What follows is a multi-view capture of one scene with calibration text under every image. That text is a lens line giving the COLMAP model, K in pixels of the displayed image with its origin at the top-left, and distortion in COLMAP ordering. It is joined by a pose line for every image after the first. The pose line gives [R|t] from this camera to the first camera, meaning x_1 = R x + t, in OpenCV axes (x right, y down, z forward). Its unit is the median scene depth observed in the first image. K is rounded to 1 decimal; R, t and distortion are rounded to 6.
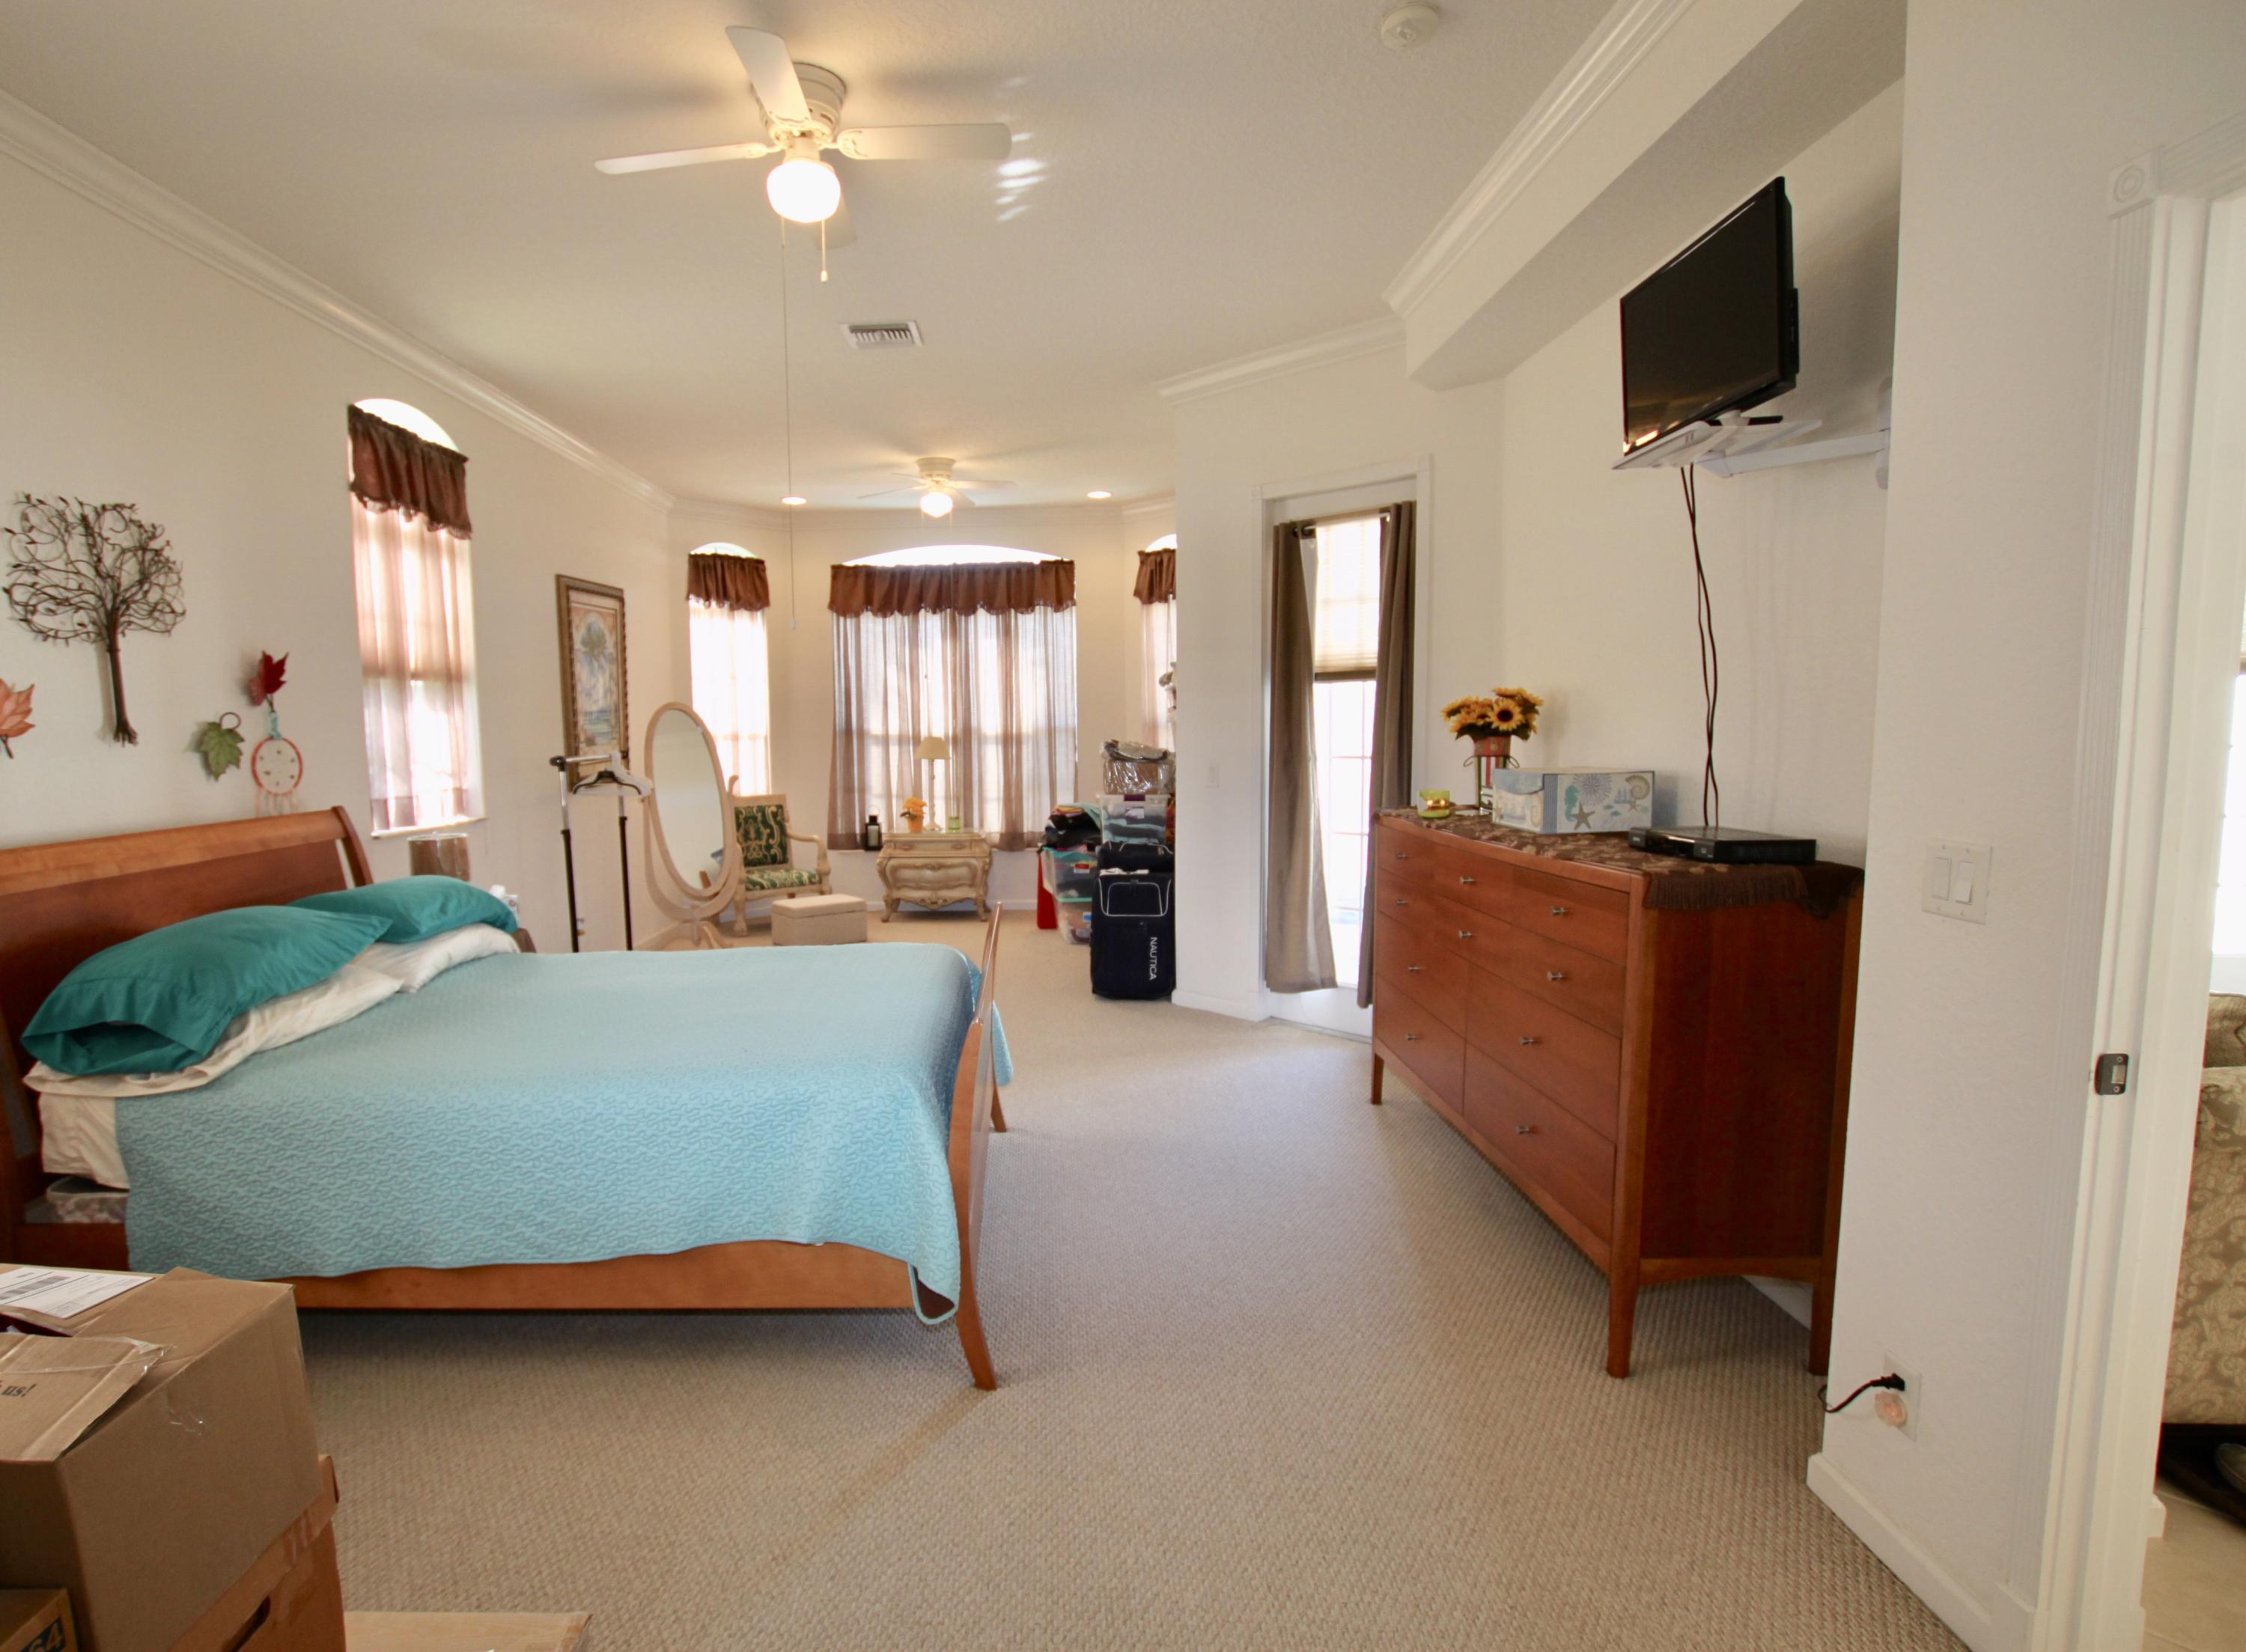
lens RADIAL K [[1048.0, 0, 1119.6], [0, 1048.0, 824.4], [0, 0, 1]] dist [-0.030097, 0.004159]
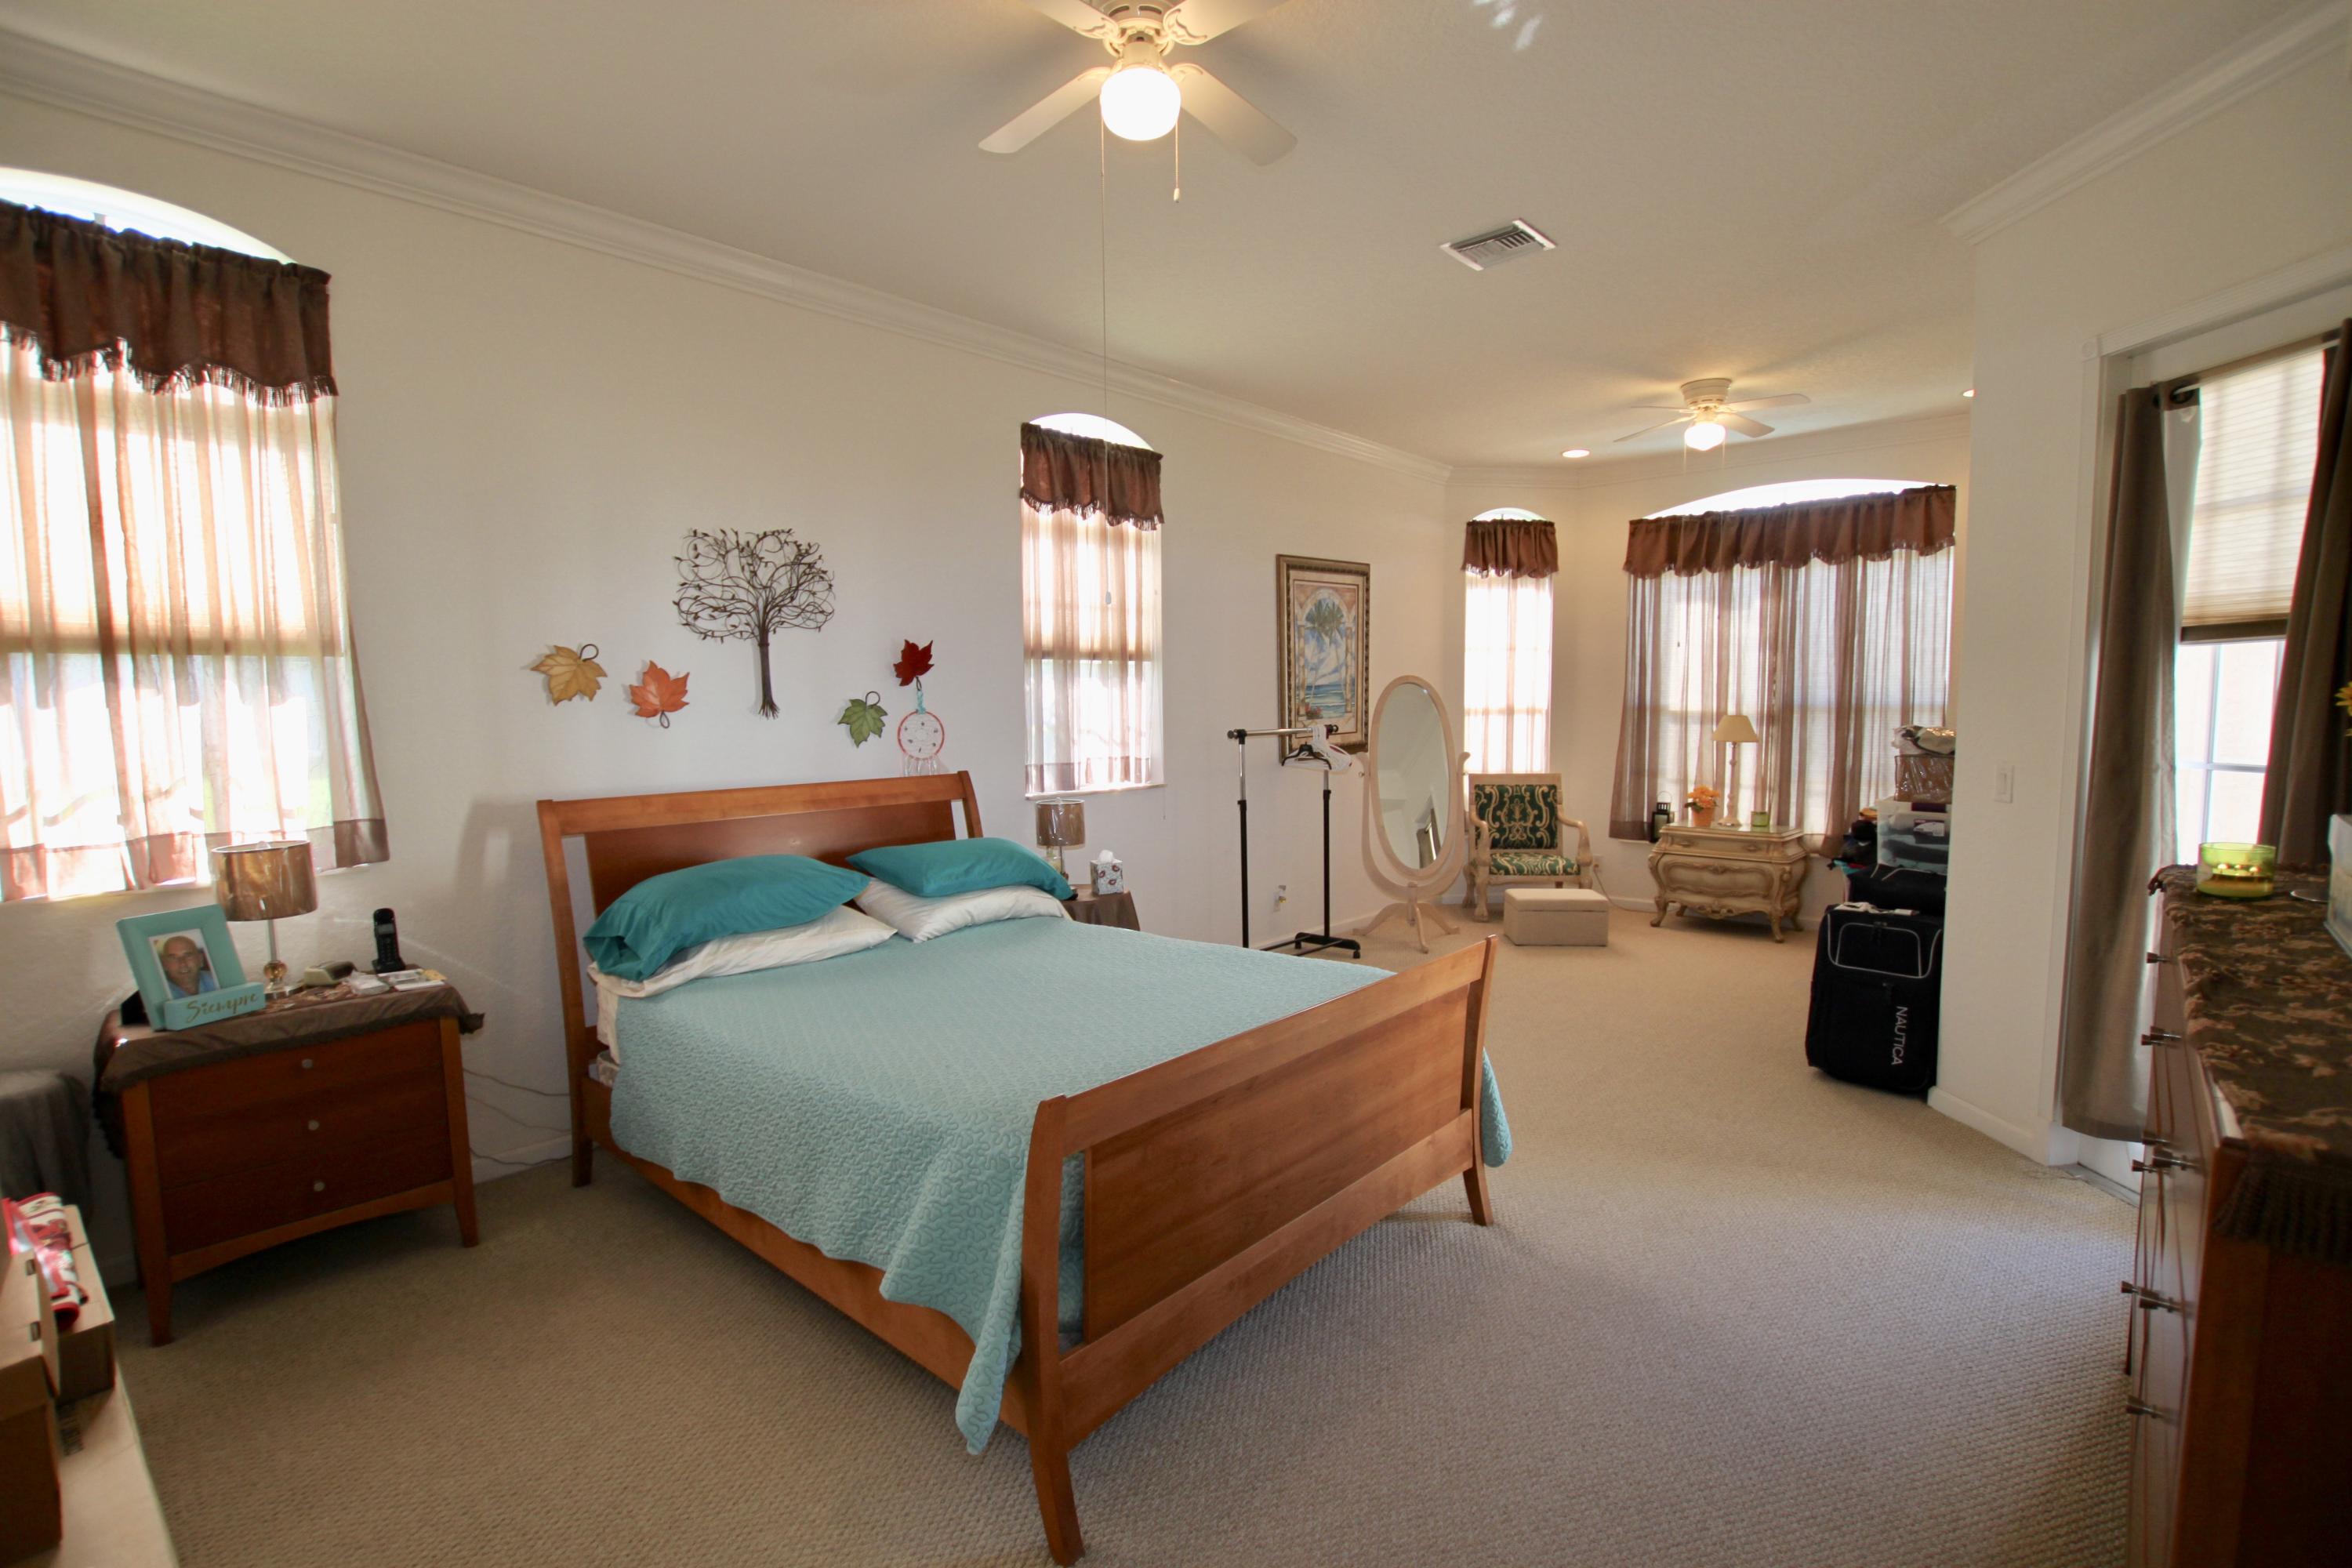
lens RADIAL K [[1089.4, 0, 1186.4], [0, 1089.4, 798.3], [0, 0, 1]] dist [-0.031295, 0.003969]
pose [[0.754470, 0.065747, -0.653033, 0.137819], [-0.066292, 0.997515, 0.023840, -0.018956], [0.652978, 0.025305, 0.756954, 0.135048]]
